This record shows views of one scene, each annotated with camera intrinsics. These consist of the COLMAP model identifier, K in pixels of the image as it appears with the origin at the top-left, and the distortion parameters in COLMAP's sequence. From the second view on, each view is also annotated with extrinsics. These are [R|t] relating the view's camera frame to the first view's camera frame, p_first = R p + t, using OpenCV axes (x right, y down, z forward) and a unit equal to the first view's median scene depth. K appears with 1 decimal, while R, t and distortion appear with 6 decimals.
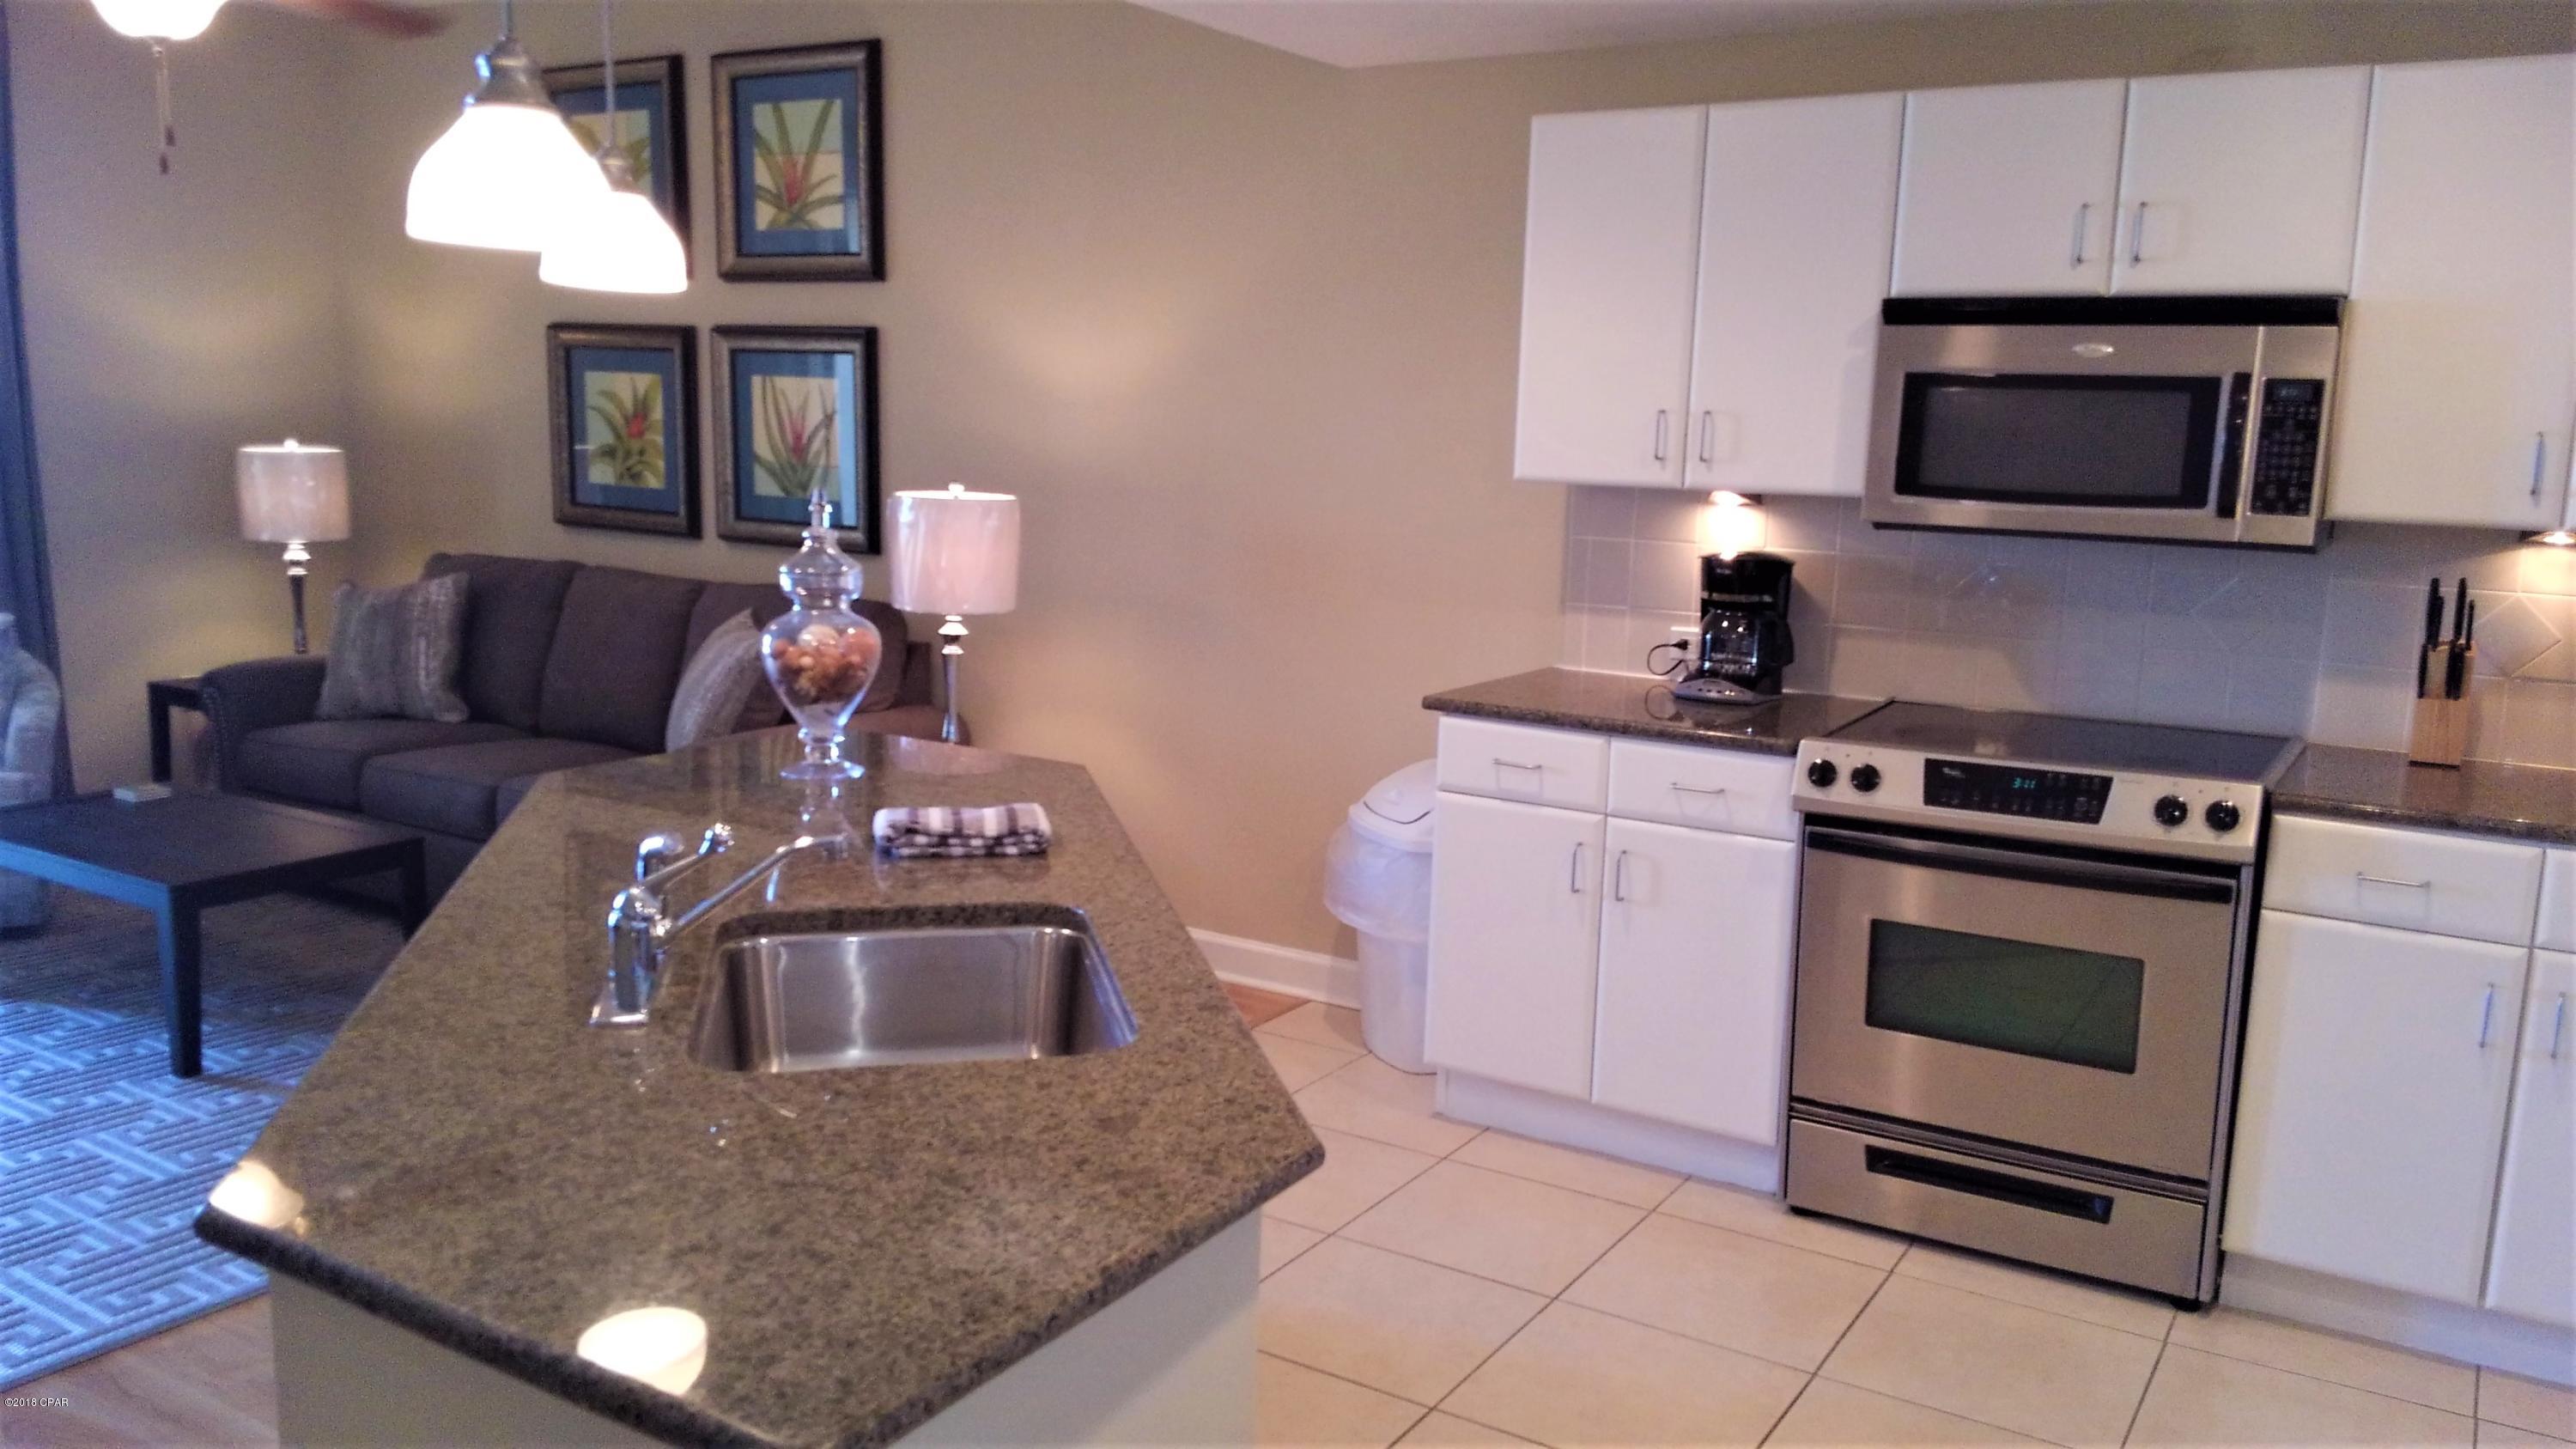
lens RADIAL K [[1936.5, 0, 1299.8], [0, 1936.5, 726.6], [0, 0, 1]] dist [0.097773, -0.154851]
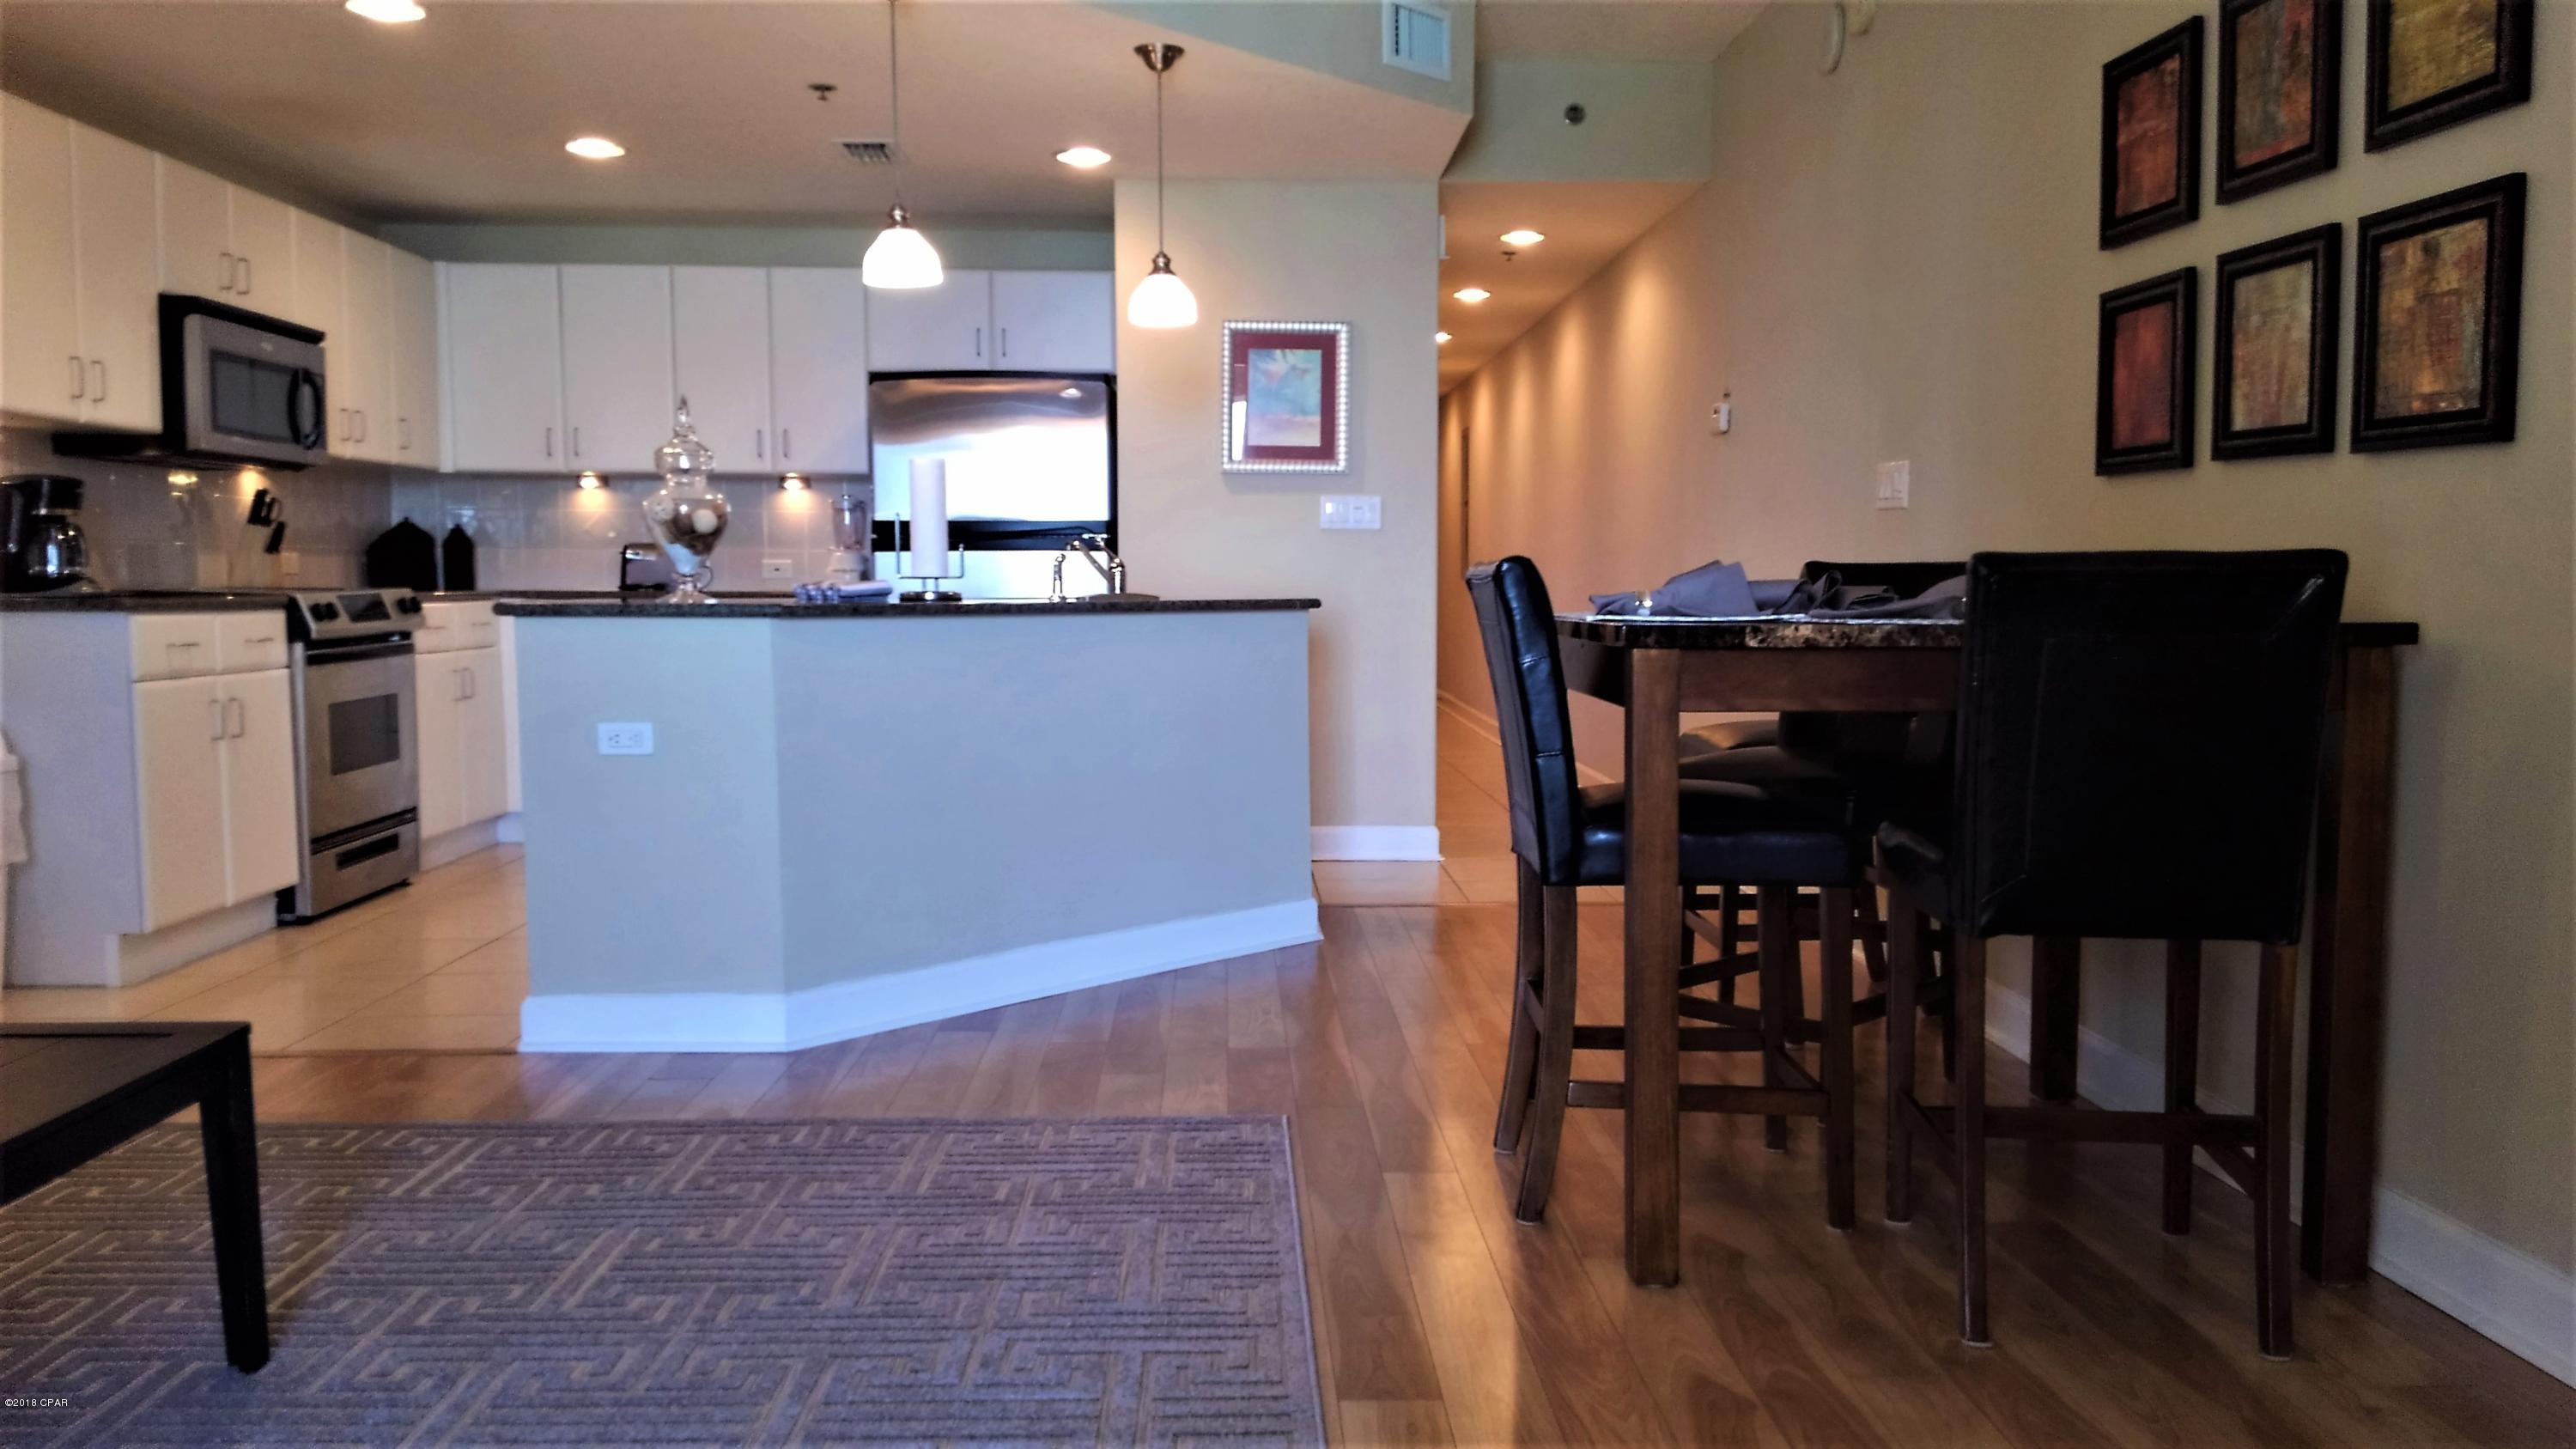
lens RADIAL K [[1936.5, 0, 1276.6], [0, 1936.5, 727.4], [0, 0, 1]] dist [0.097773, -0.154851]
pose [[-0.559292, -0.089892, 0.824083, -1.377200], [0.121719, 0.974423, 0.188901, -0.084659], [-0.819986, 0.205957, -0.534045, 1.188412]]
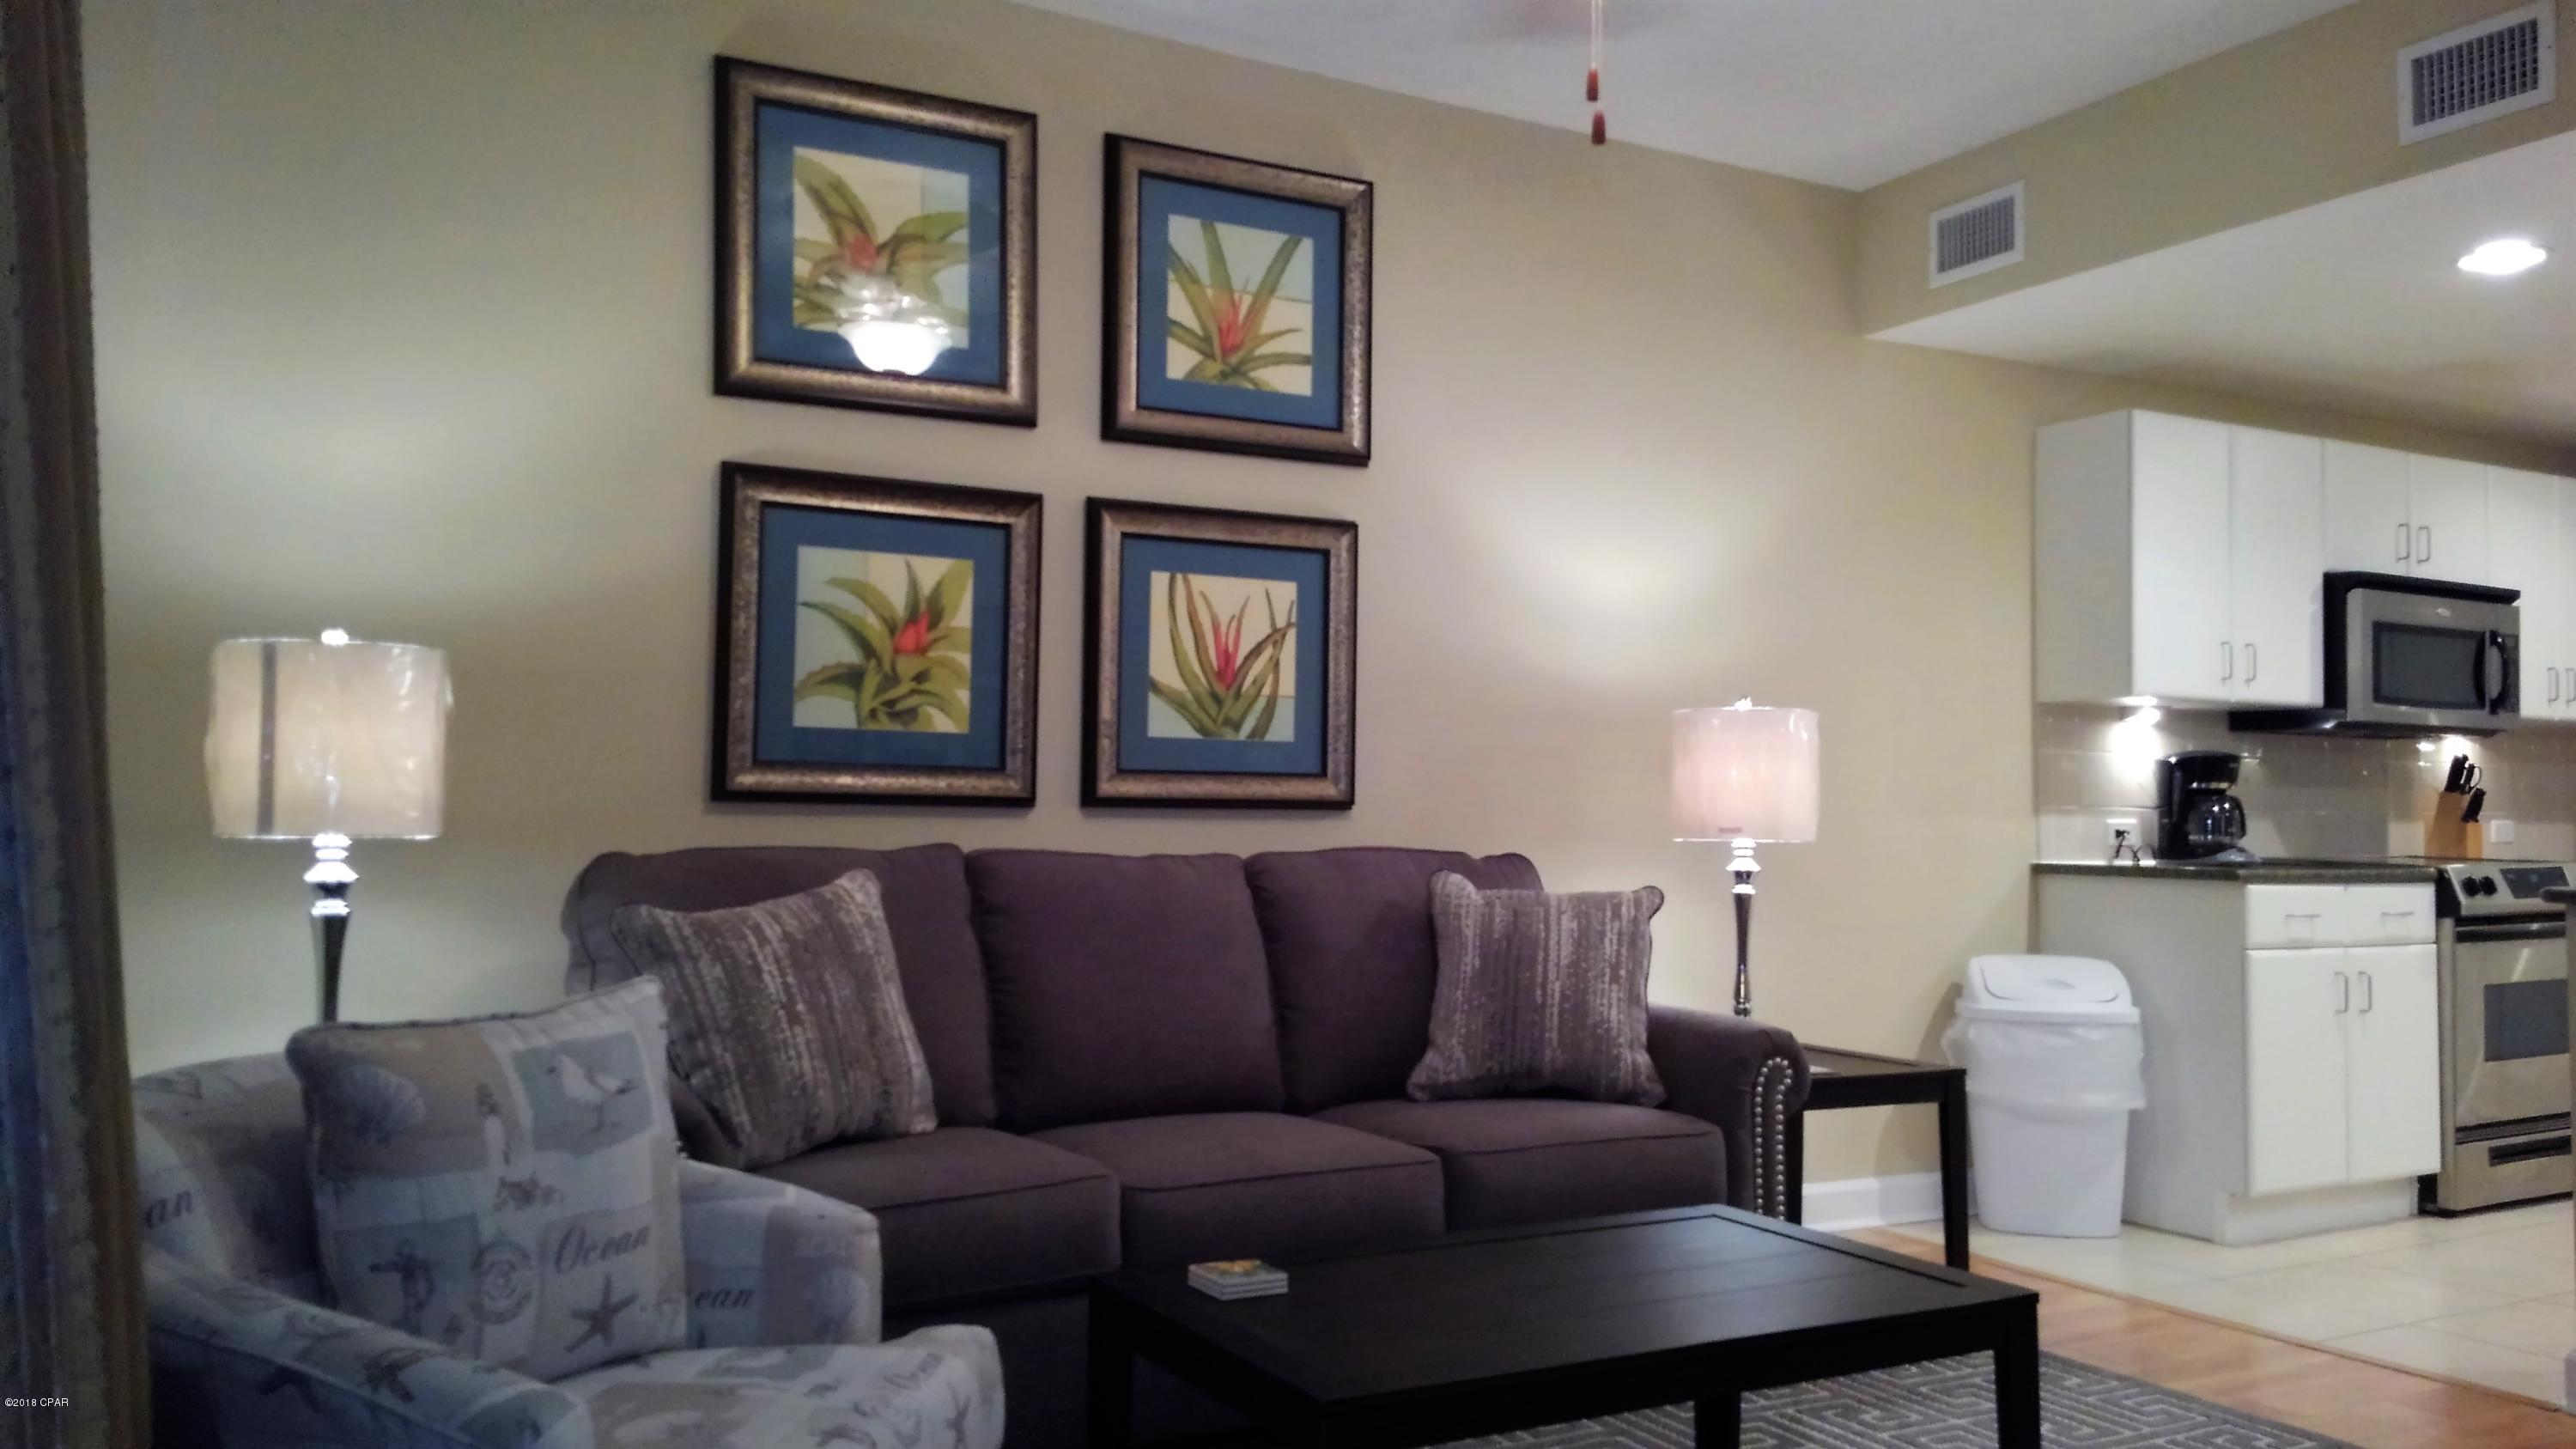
lens RADIAL K [[1936.5, 0, 1303.3], [0, 1936.5, 730.1], [0, 0, 1]] dist [0.097773, -0.154851]
pose [[0.491795, 0.016250, 0.870559, -1.381550], [0.148039, 0.983708, -0.101993, -0.067590], [-0.858034, 0.179037, 0.481377, 0.991632]]
